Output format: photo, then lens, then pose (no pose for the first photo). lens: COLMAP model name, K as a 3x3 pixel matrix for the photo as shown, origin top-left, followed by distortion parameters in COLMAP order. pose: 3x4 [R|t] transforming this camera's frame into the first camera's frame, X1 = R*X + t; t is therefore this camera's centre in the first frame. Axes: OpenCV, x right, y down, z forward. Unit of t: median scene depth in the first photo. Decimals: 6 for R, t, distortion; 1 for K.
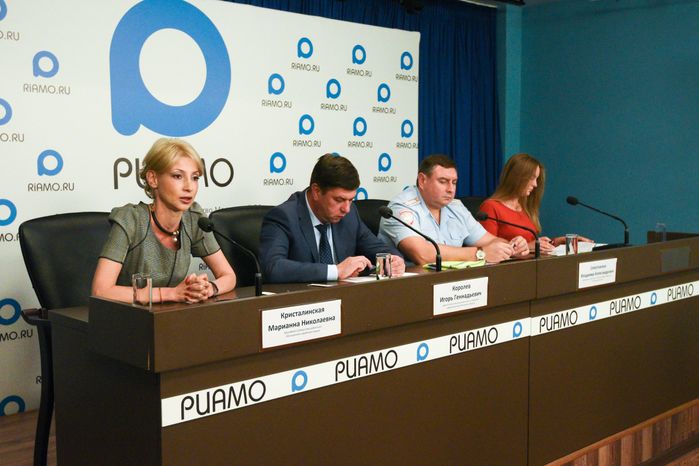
lens RADIAL K [[810.7, 0, 349.5], [0, 810.7, 233.0], [0, 0, 1]] dist [0.021254, 0.020667]
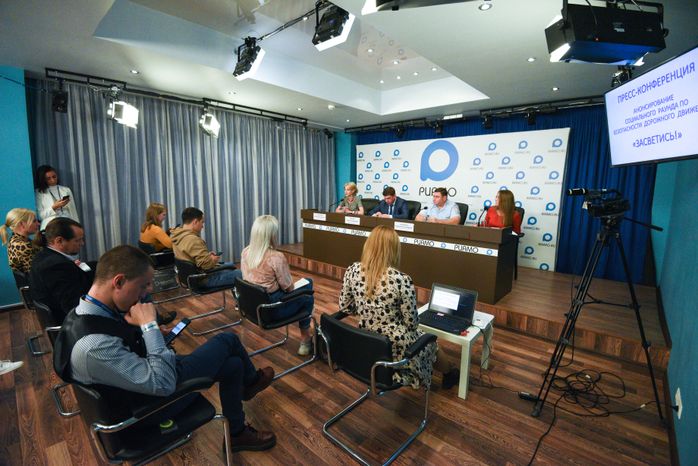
lens RADIAL K [[322.7, 0, 349.0], [0, 322.7, 233.0], [0, 0, 1]] dist [-0.003425, -0.013162]
pose [[0.088362, 0.153616, -0.984172, 1.574089], [-0.098905, 0.984507, 0.144789, -0.088083], [0.991166, 0.084546, 0.102187, 0.715348]]
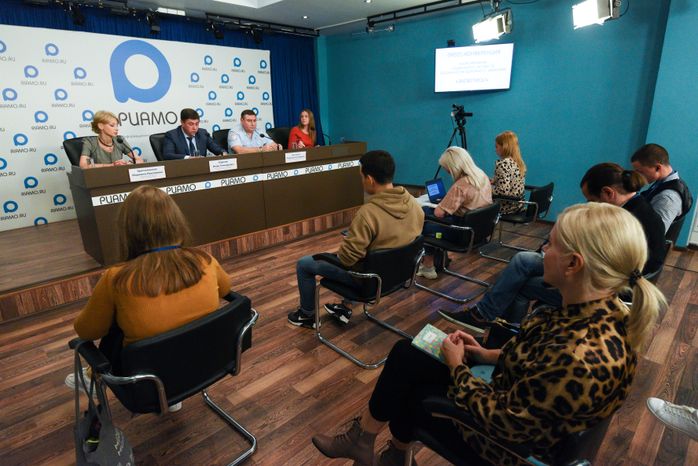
lens RADIAL K [[415.3, 0, 345.6], [0, 415.3, 233.9], [0, 0, 1]] dist [-0.000242, -0.001858]
pose [[0.999042, -0.023048, 0.037212, 0.435841], [0.014736, 0.977615, 0.209885, 0.013877], [-0.041216, -0.209135, 0.977018, -0.400598]]
